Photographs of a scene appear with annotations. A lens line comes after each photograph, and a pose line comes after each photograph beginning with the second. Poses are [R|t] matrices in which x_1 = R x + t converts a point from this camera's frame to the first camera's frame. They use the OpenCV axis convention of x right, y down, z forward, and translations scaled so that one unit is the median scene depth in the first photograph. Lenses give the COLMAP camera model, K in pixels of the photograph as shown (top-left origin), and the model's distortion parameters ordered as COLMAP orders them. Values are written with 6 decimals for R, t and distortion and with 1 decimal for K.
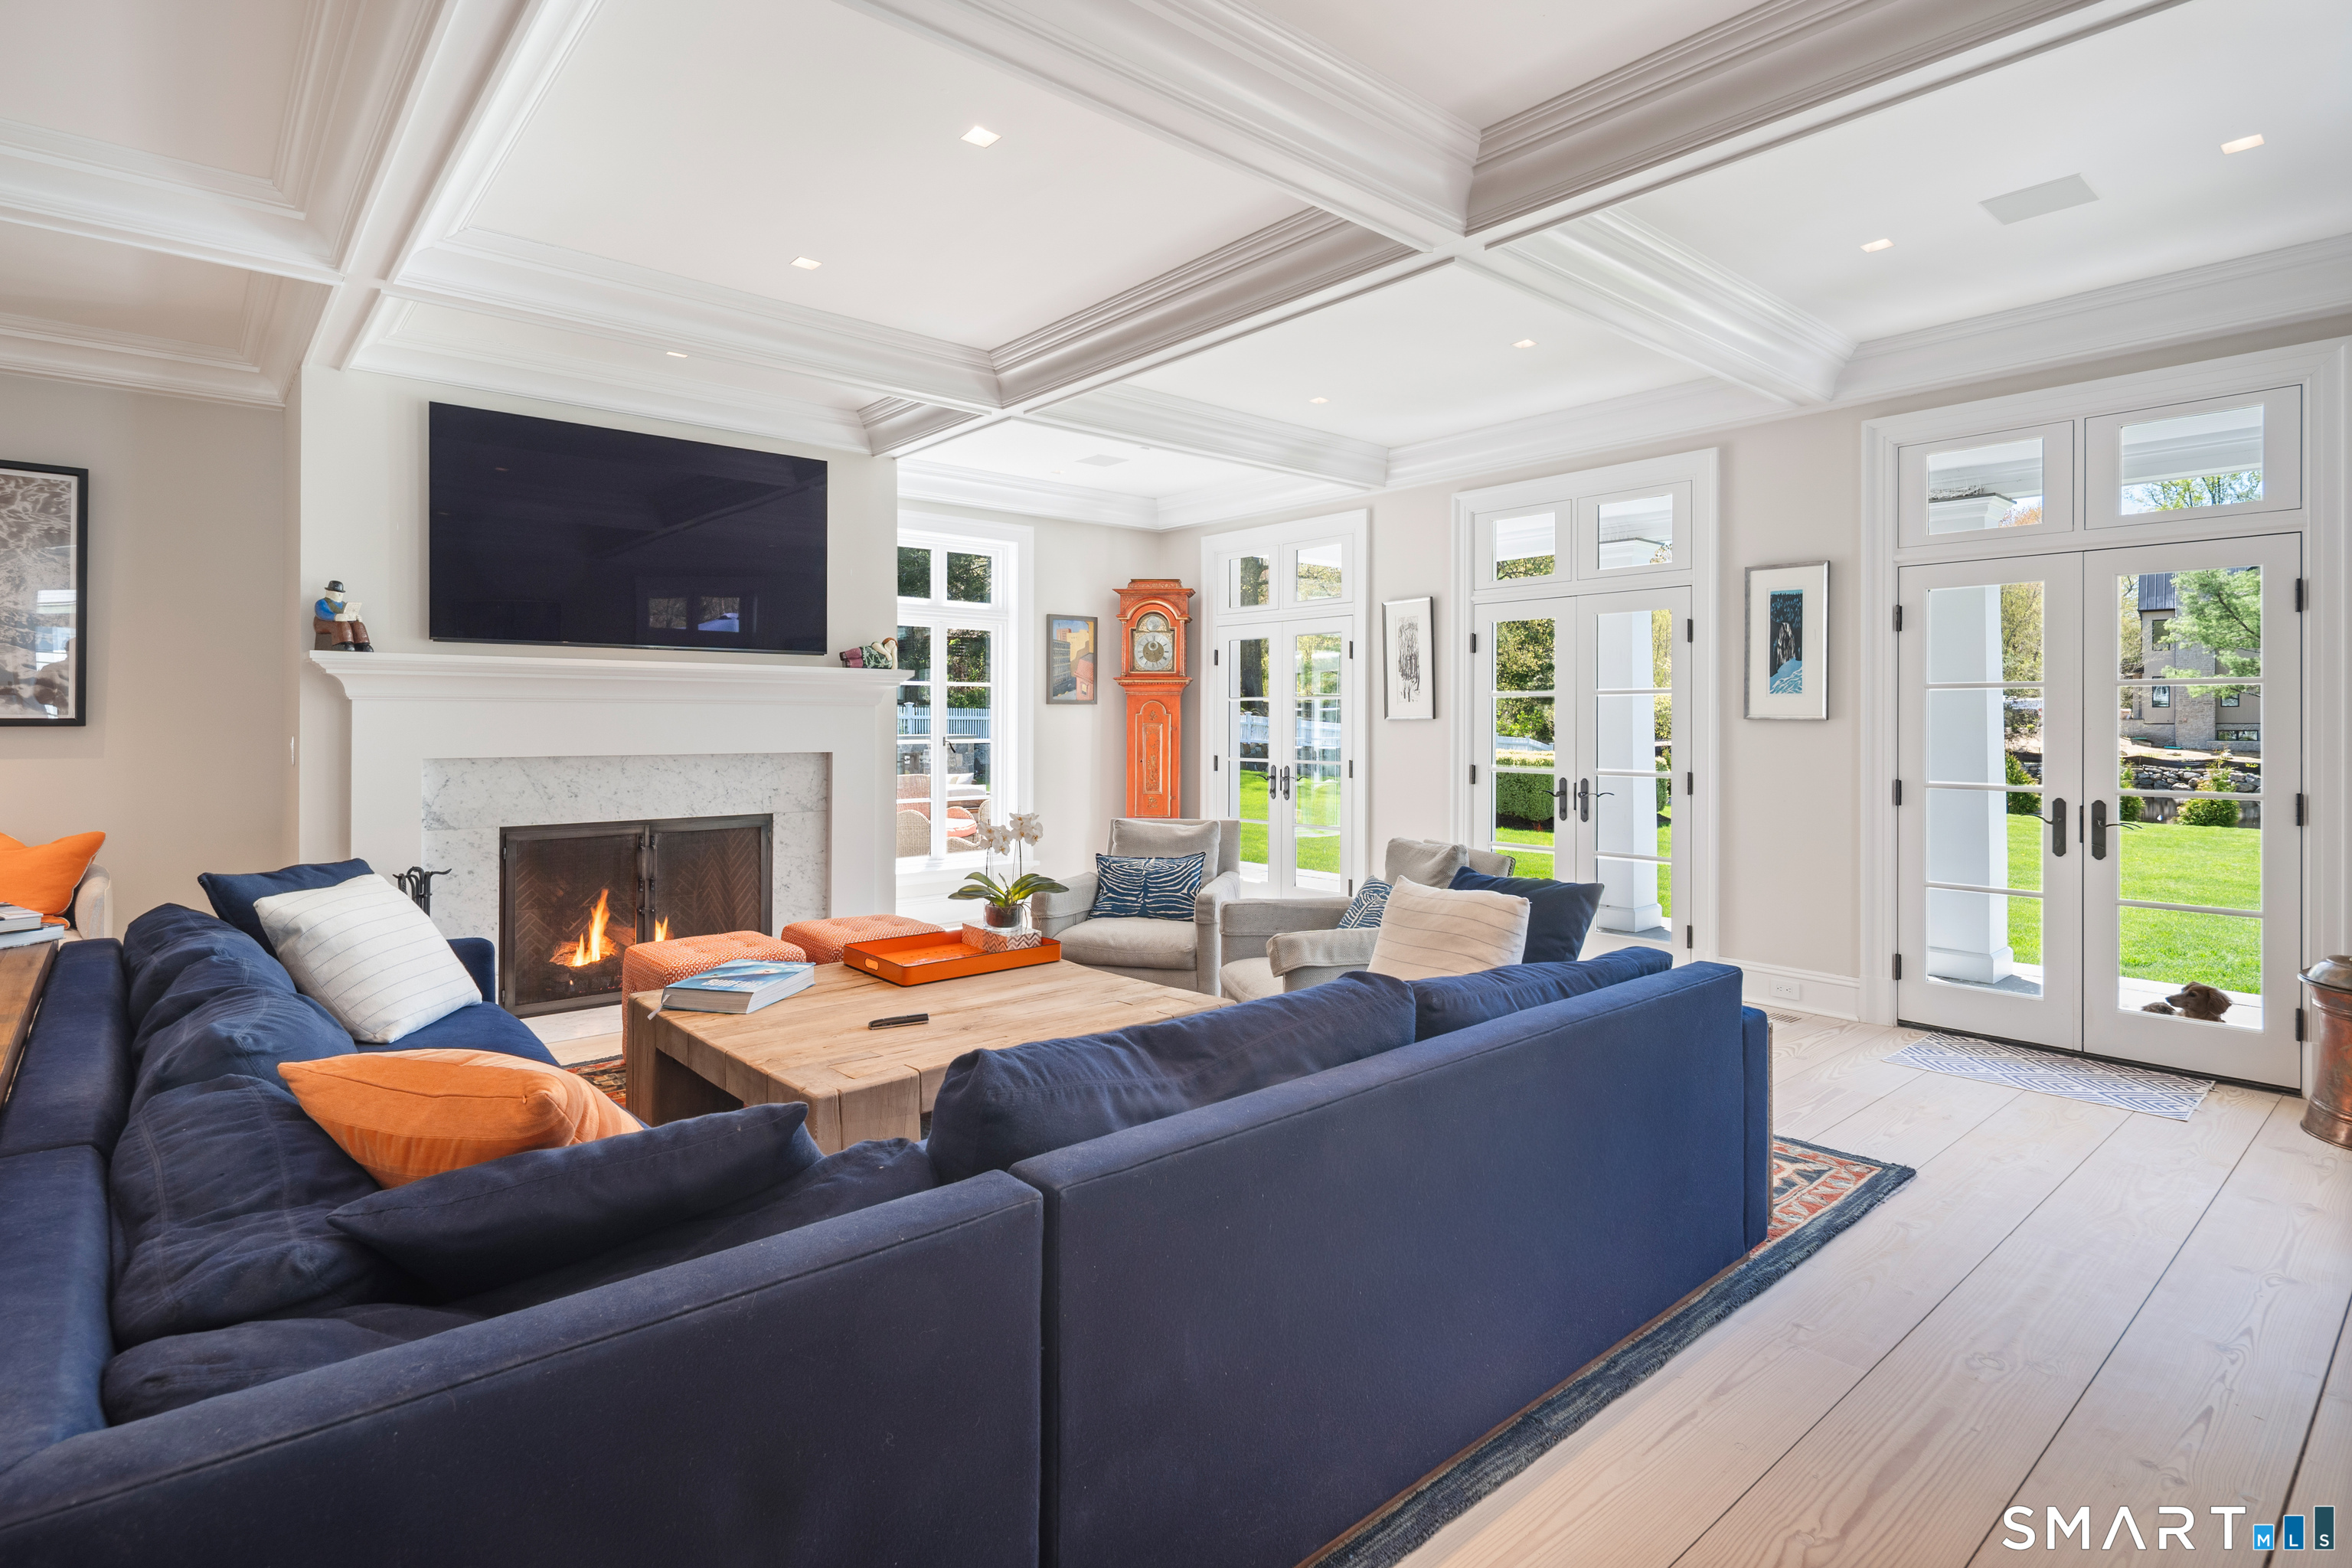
lens RADIAL K [[1169.7, 0, 1176.0], [0, 1169.7, 784.0], [0, 0, 1]] dist [0.000832, -0.000299]
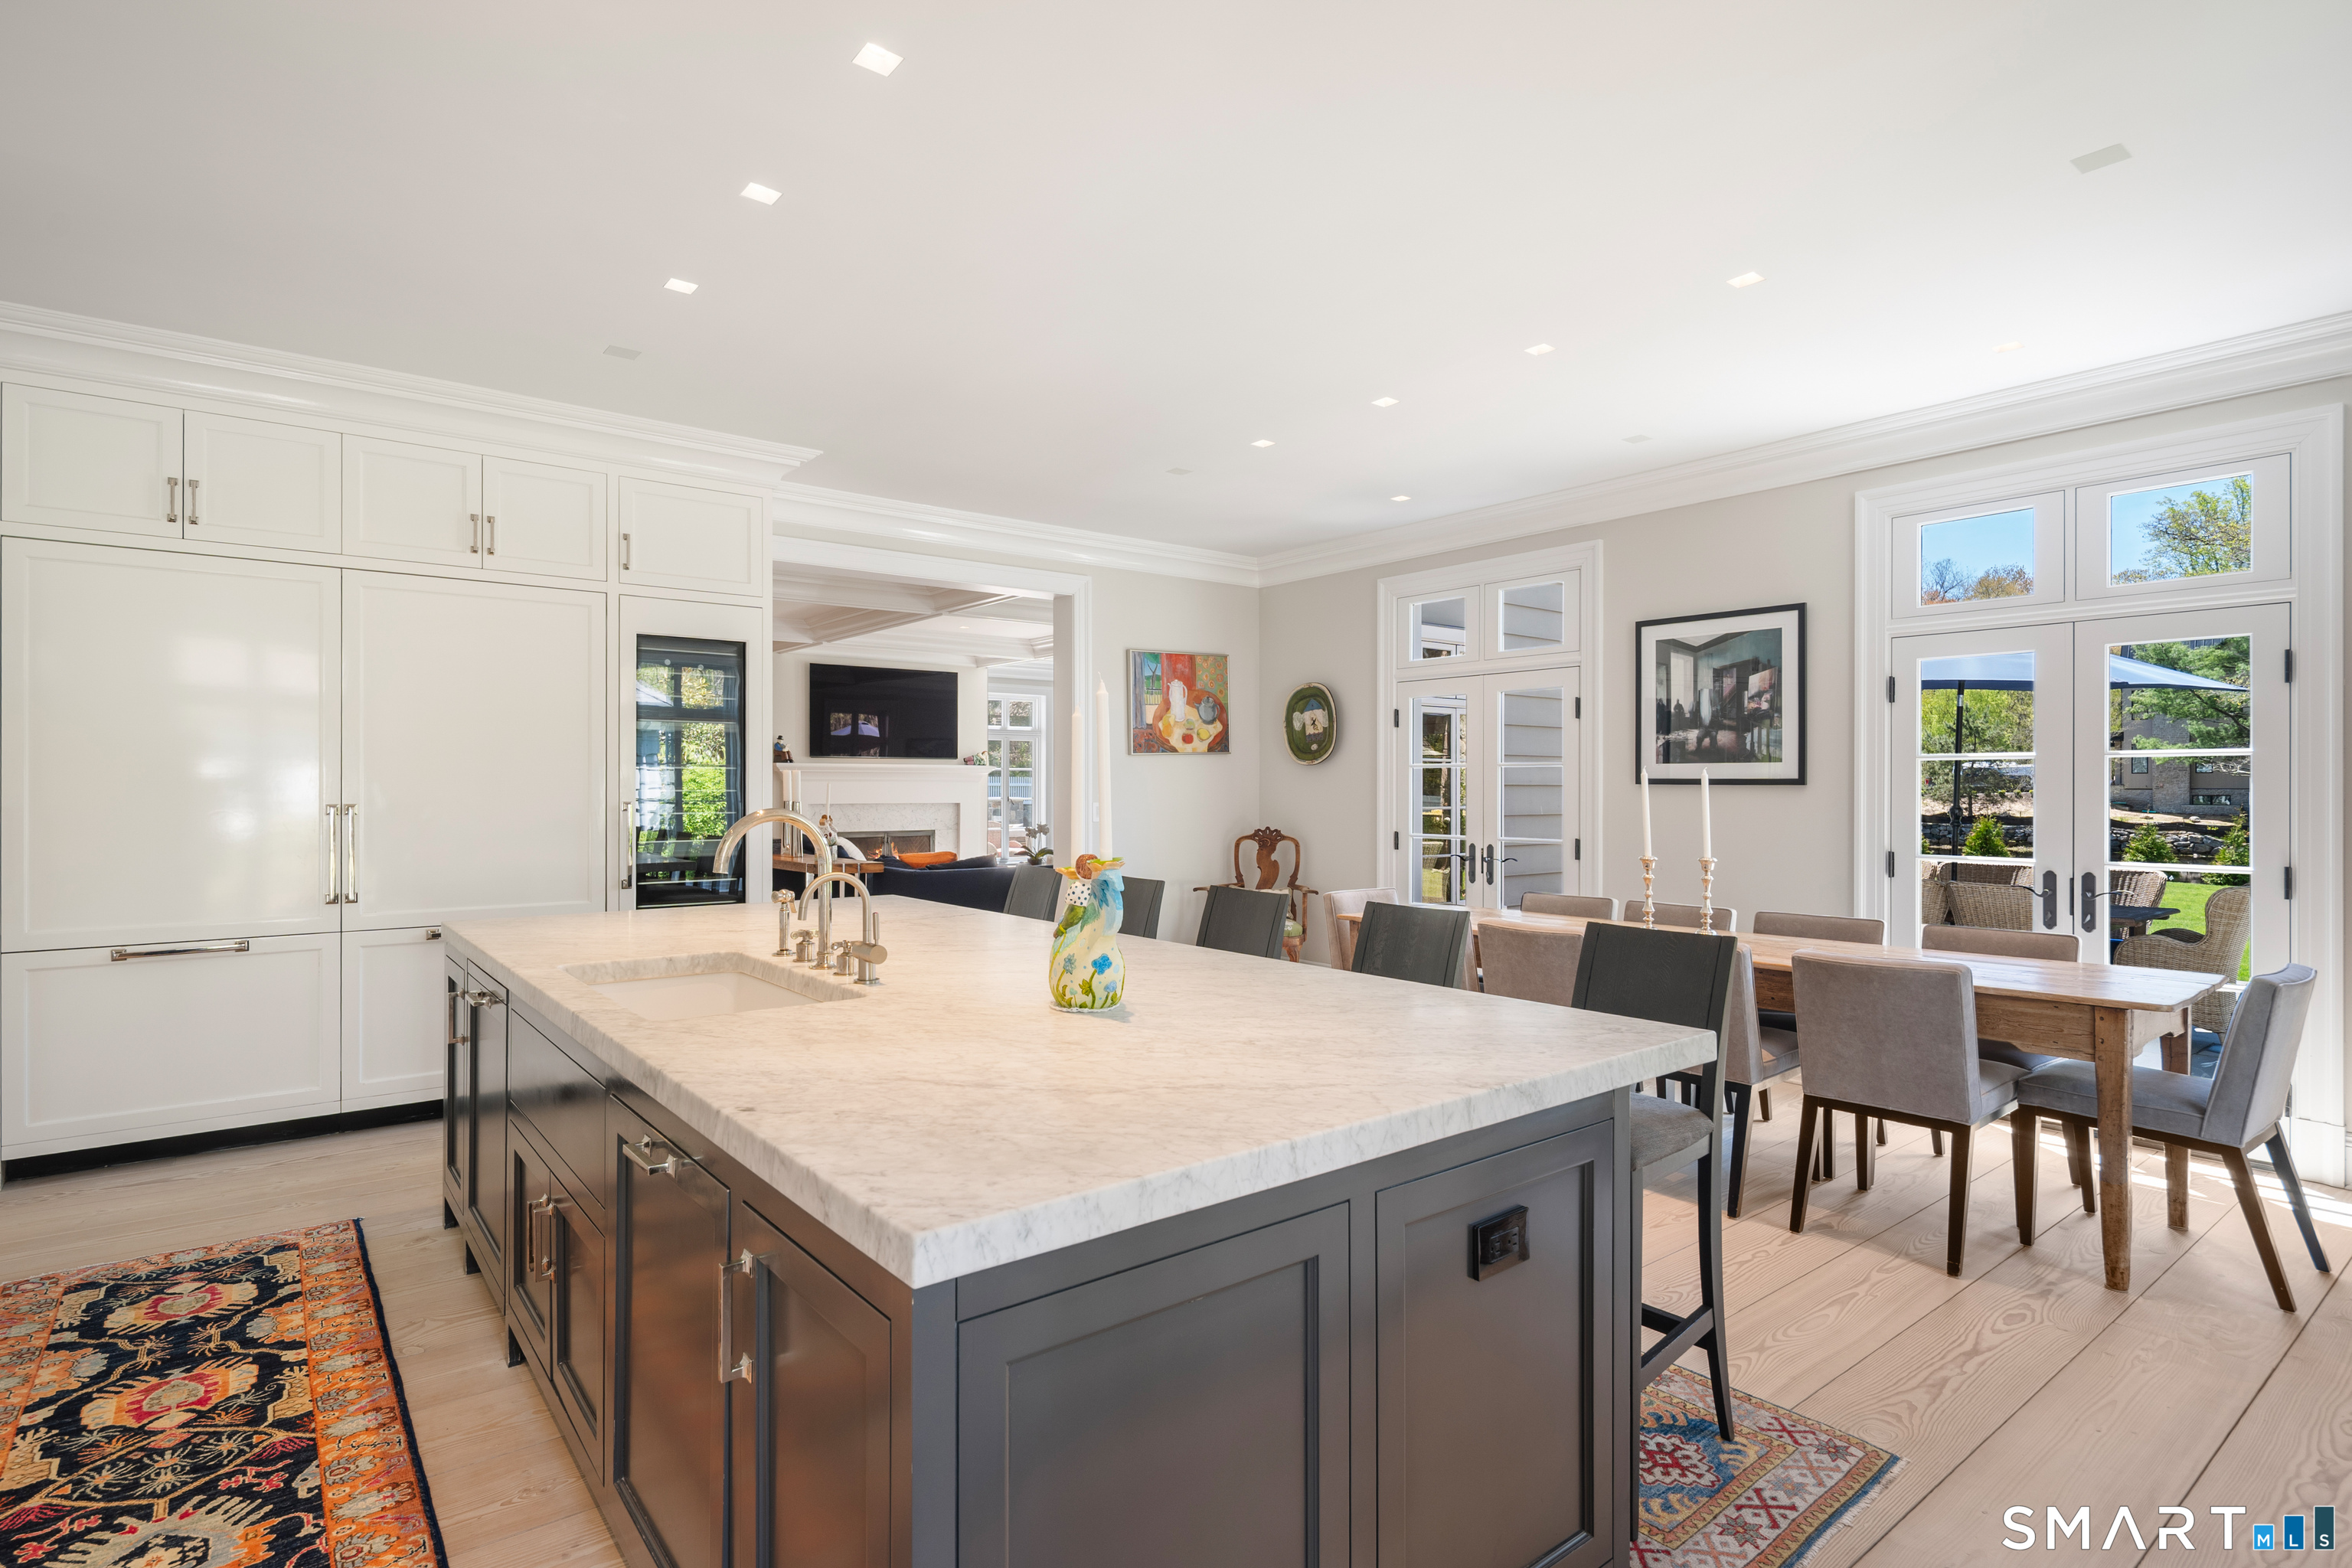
lens RADIAL K [[1169.7, 0, 1176.0], [0, 1169.7, 784.0], [0, 0, 1]] dist [0.000832, -0.000299]
pose [[0.999428, 0.001463, -0.033792, 0.112478], [-0.003287, 0.998536, -0.053990, 0.032387], [0.033663, 0.054071, 0.997970, -0.708324]]
